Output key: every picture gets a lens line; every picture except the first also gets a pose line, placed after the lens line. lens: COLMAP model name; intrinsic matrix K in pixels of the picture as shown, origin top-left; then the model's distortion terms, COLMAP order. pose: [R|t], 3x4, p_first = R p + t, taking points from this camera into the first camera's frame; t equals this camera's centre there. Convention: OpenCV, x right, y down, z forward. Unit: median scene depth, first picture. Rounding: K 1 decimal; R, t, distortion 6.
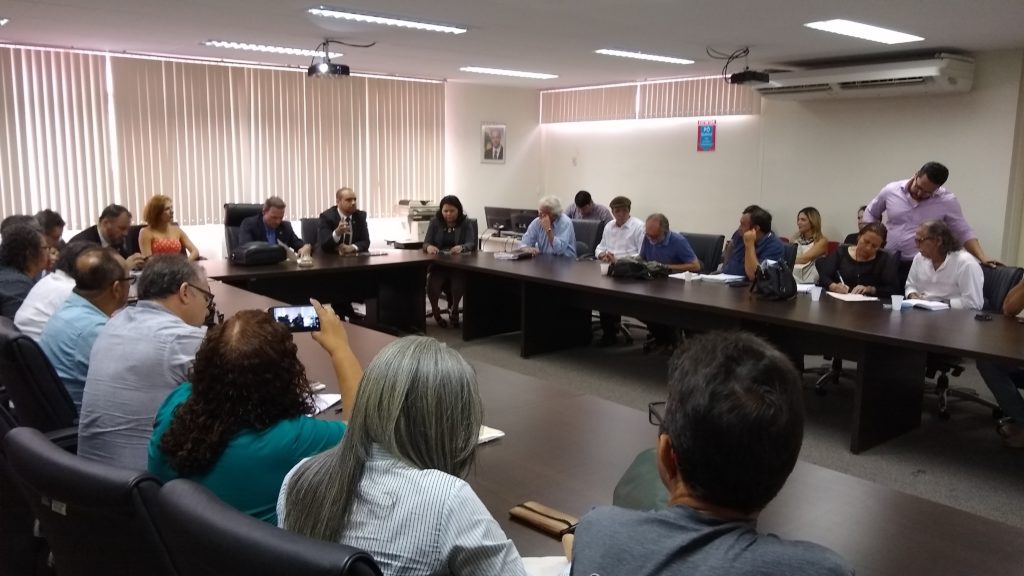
lens RADIAL K [[808.5, 0, 512.0], [0, 808.5, 288.0], [0, 0, 1]] dist [-0.006699, -0.001276]
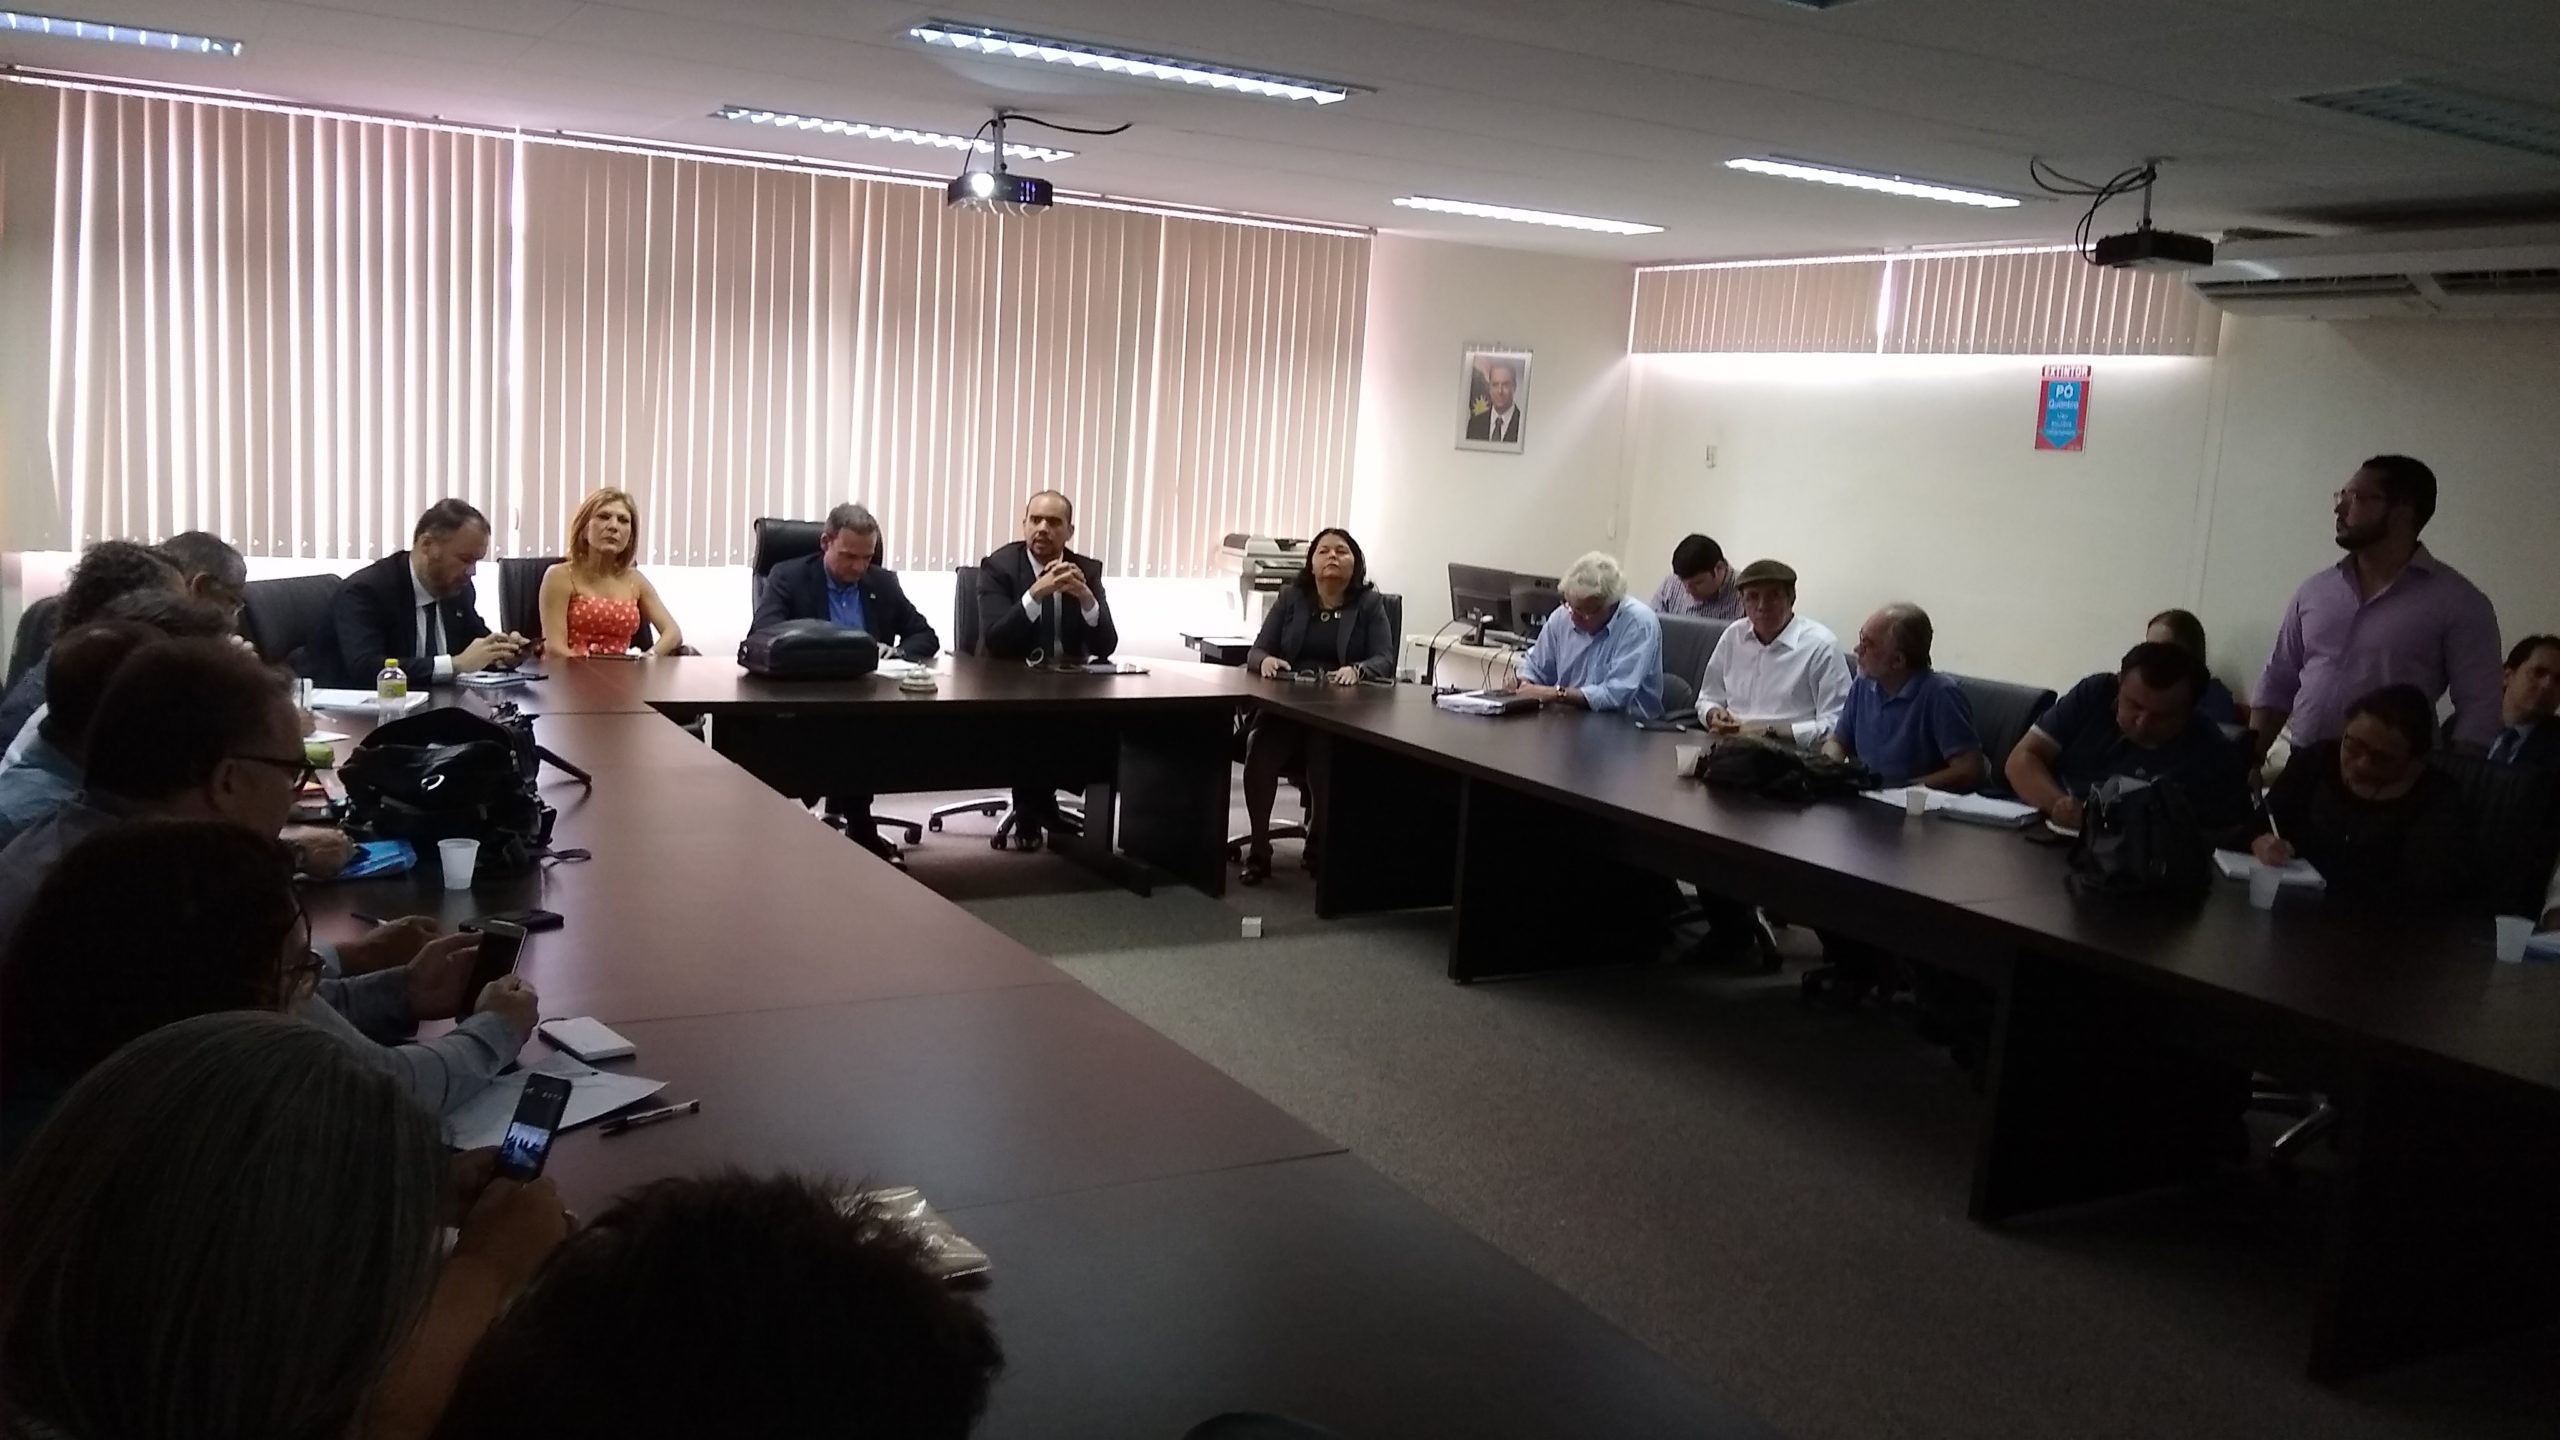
lens RADIAL K [[2040.4, 0, 1280.0], [0, 2040.4, 720.0], [0, 0, 1]] dist [-0.044090, 0.087389]
pose [[0.981510, 0.076667, -0.175388, 0.072915], [-0.079694, 0.996767, -0.010268, -0.013441], [0.174034, 0.024055, 0.984446, 0.053998]]
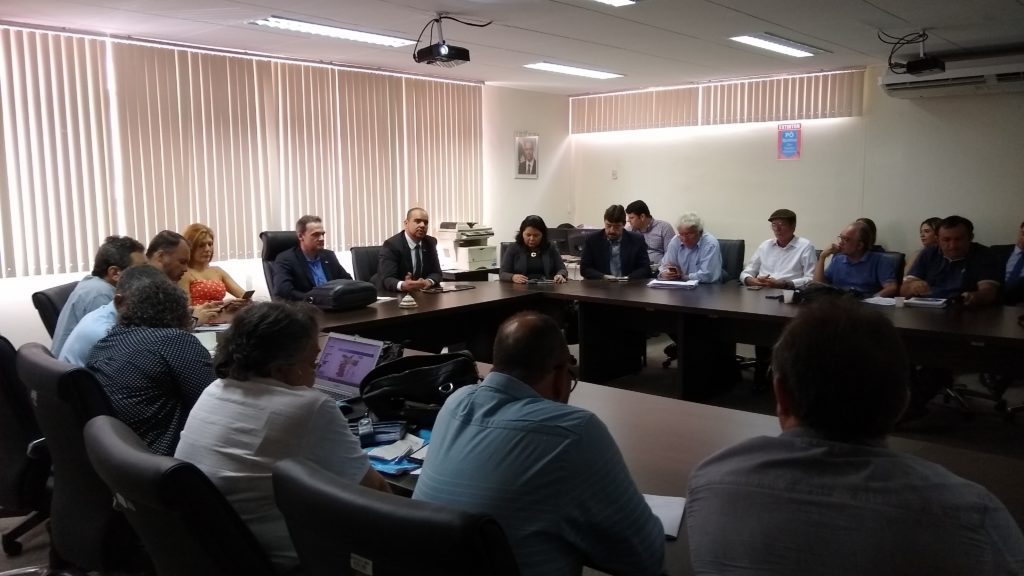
lens RADIAL K [[816.2, 0, 512.0], [0, 816.2, 288.0], [0, 0, 1]] dist [-0.044090, 0.087389]
pose [[0.988496, -0.038165, 0.146354, -0.218746], [0.042787, 0.998676, -0.028558, -0.015244], [-0.145070, 0.034491, 0.988820, 0.172978]]
